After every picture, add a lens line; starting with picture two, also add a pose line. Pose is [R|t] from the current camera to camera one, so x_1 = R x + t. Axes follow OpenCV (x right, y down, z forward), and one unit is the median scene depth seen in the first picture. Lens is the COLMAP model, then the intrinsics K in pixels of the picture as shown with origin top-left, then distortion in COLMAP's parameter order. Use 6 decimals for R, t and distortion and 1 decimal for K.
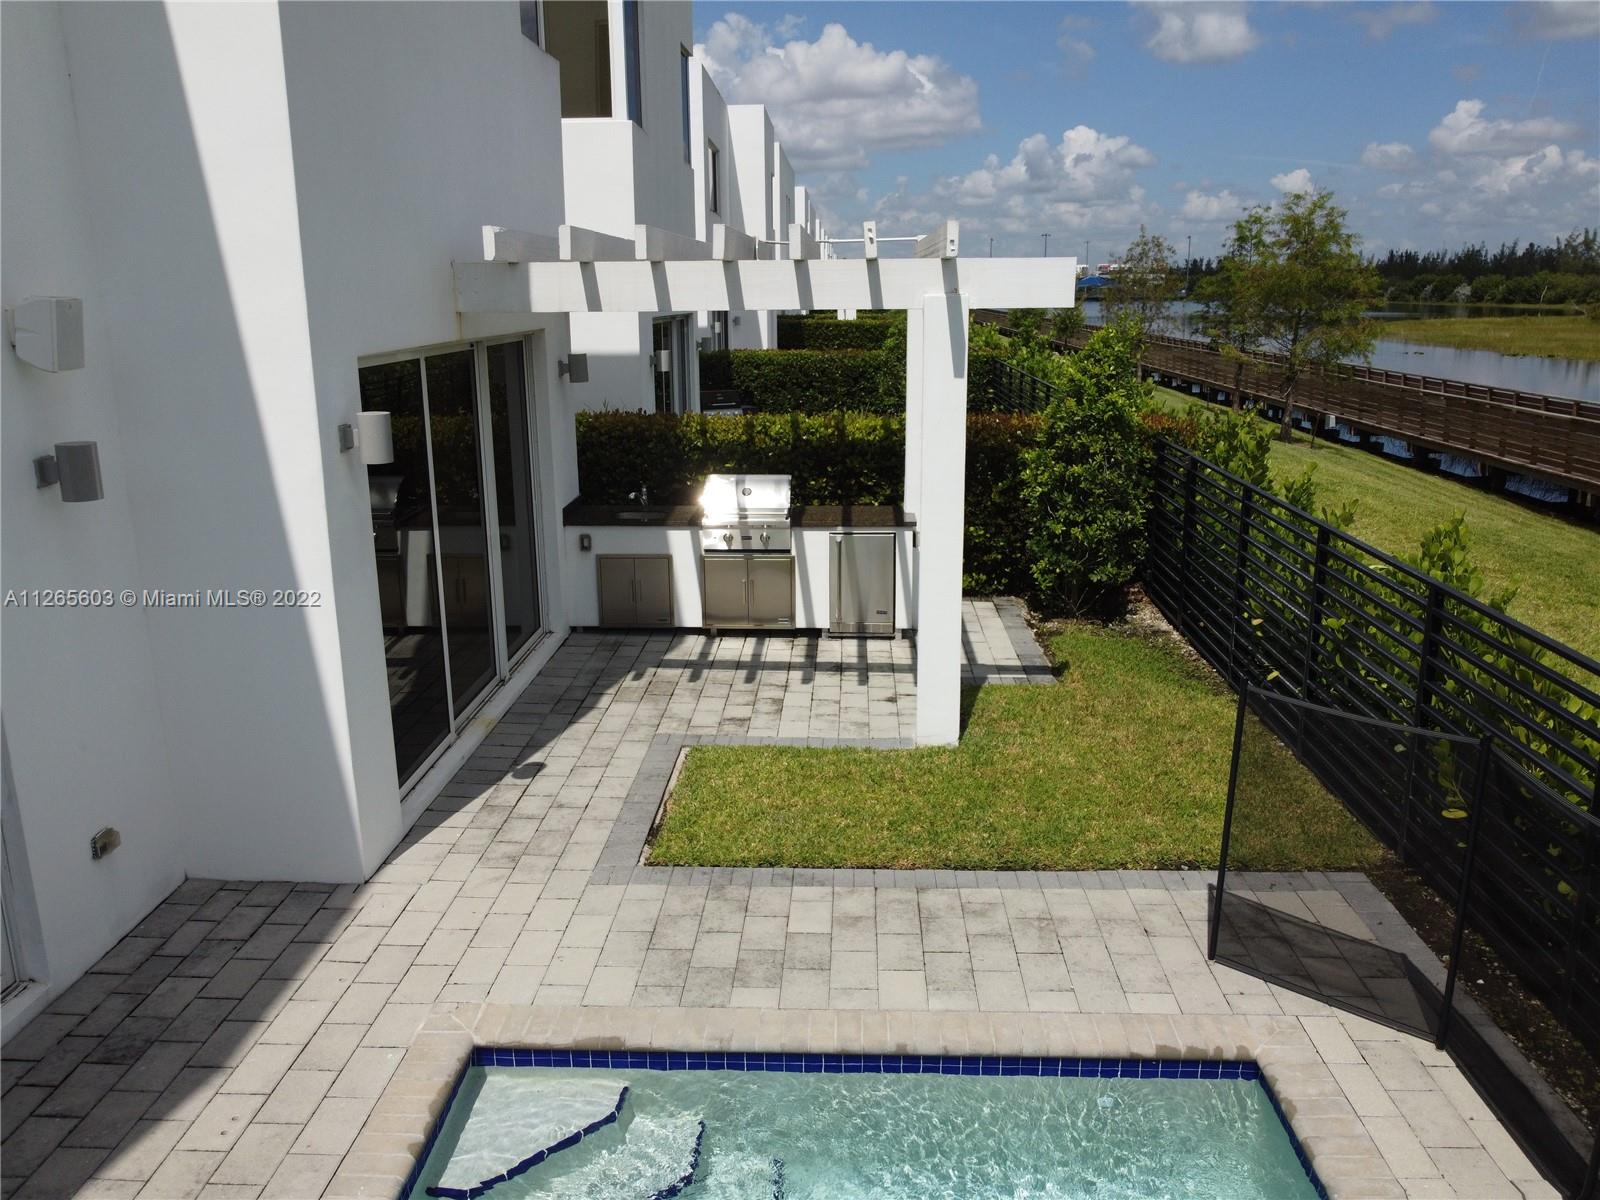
lens RADIAL K [[1211.7, 0, 800.0], [0, 1211.7, 600.0], [0, 0, 1]] dist [-0.012497, 0.001287]
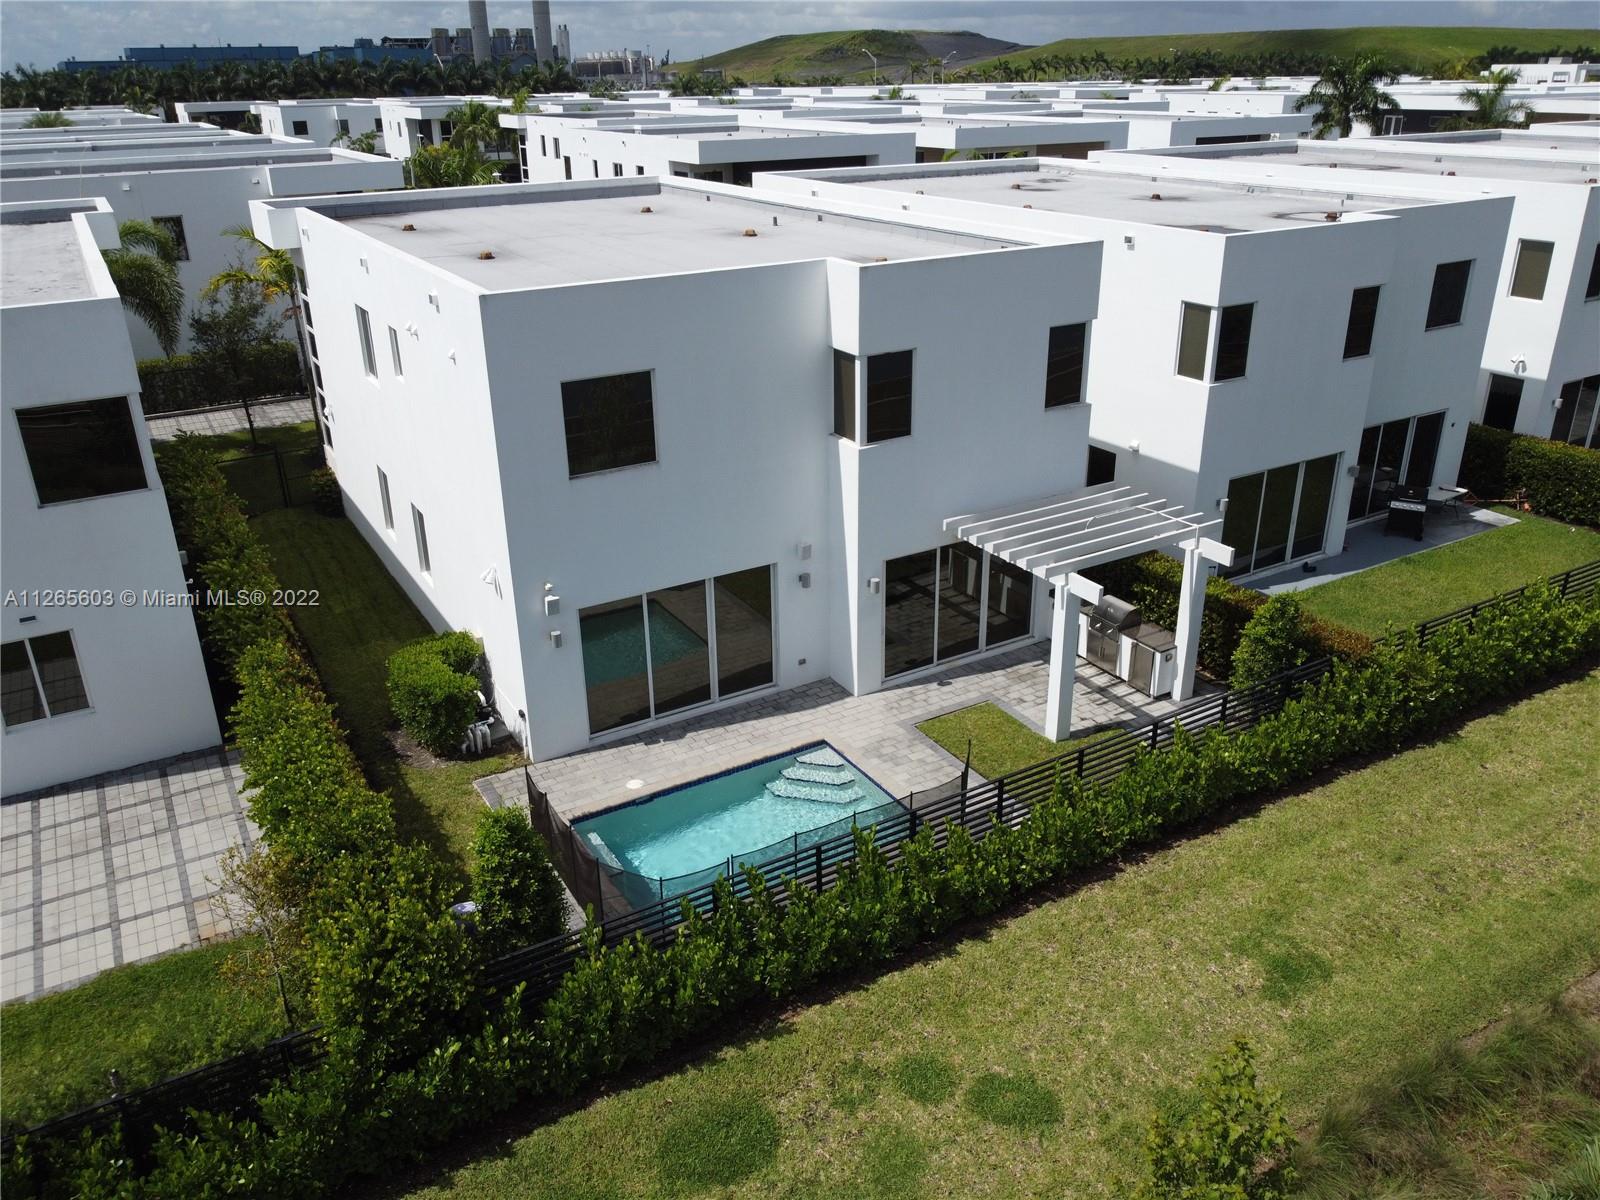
lens RADIAL K [[1196.9, 0, 800.0], [0, 1196.9, 600.0], [0, 0, 1]] dist [-0.000900, -0.000188]
pose [[0.545411, 0.336642, -0.767593, 2.016838], [-0.199242, 0.941620, 0.271394, -0.896630], [0.814143, 0.004916, 0.580643, -1.120262]]
